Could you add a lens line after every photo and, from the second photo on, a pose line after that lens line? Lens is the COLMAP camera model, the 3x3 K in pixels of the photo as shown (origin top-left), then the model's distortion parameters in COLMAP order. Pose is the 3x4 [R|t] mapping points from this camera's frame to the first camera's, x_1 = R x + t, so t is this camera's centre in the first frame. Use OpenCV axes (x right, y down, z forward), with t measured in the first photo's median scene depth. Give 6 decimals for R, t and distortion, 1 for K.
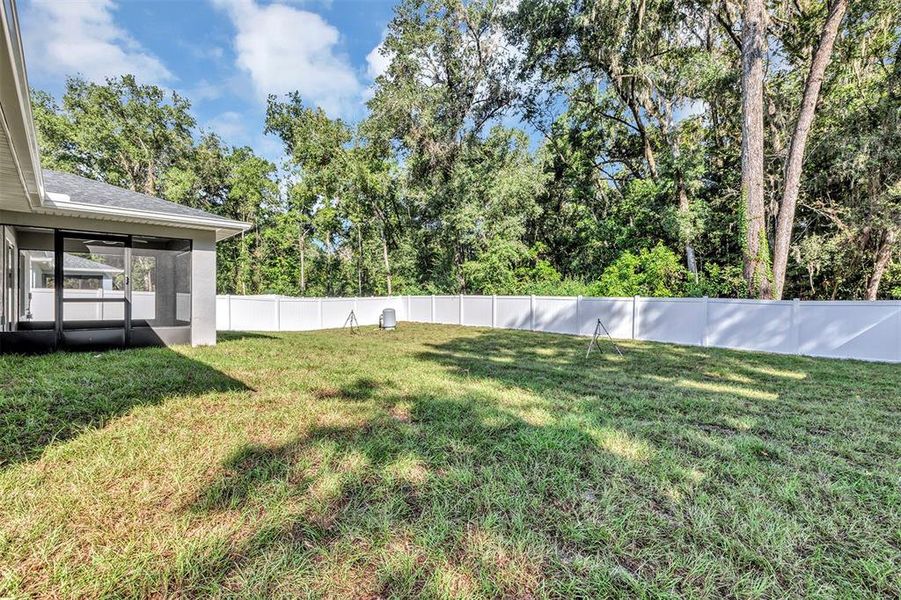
lens RADIAL K [[427.9, 0, 453.0], [0, 427.9, 300.3], [0, 0, 1]] dist [0.017984, 0.000092]
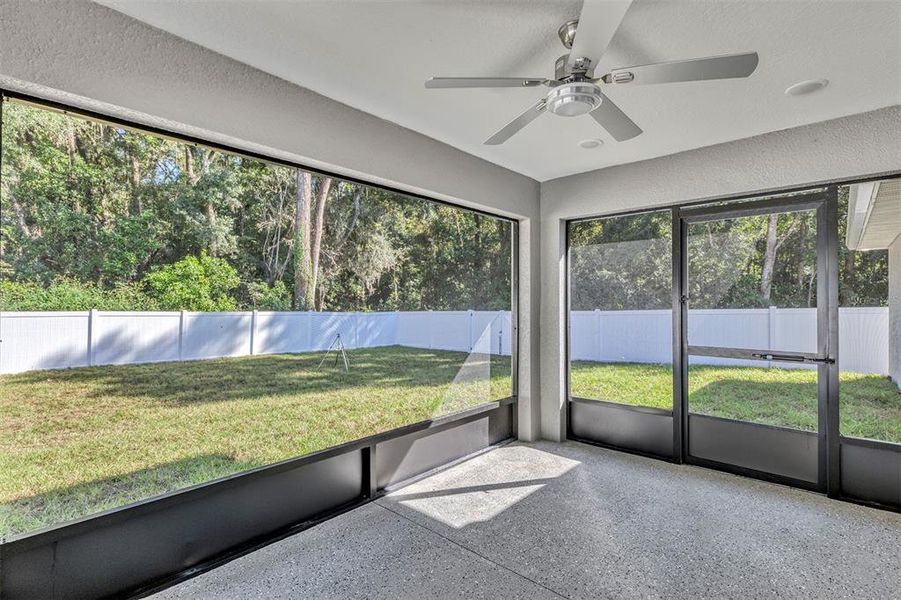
lens RADIAL K [[432.0, 0, 431.7], [0, 432.0, 299.1], [0, 0, 1]] dist [0.032307, -0.000100]
pose [[-0.064501, 0.015251, 0.997801, -0.423178], [0.003997, 0.999879, -0.015024, -0.013612], [-0.997910, 0.003019, -0.064554, 0.478175]]
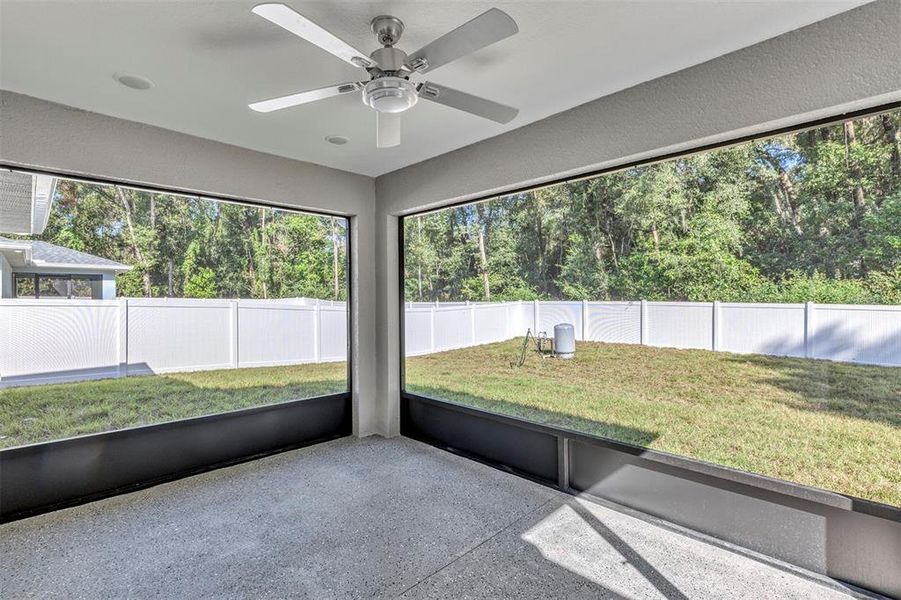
lens RADIAL K [[427.9, 0, 453.0], [0, 427.9, 300.3], [0, 0, 1]] dist [0.017984, 0.000092]
pose [[0.998998, -0.002944, 0.044648, -0.316979], [0.003002, 0.999995, -0.001237, -0.012837], [-0.044644, 0.001370, 0.999002, 0.343522]]
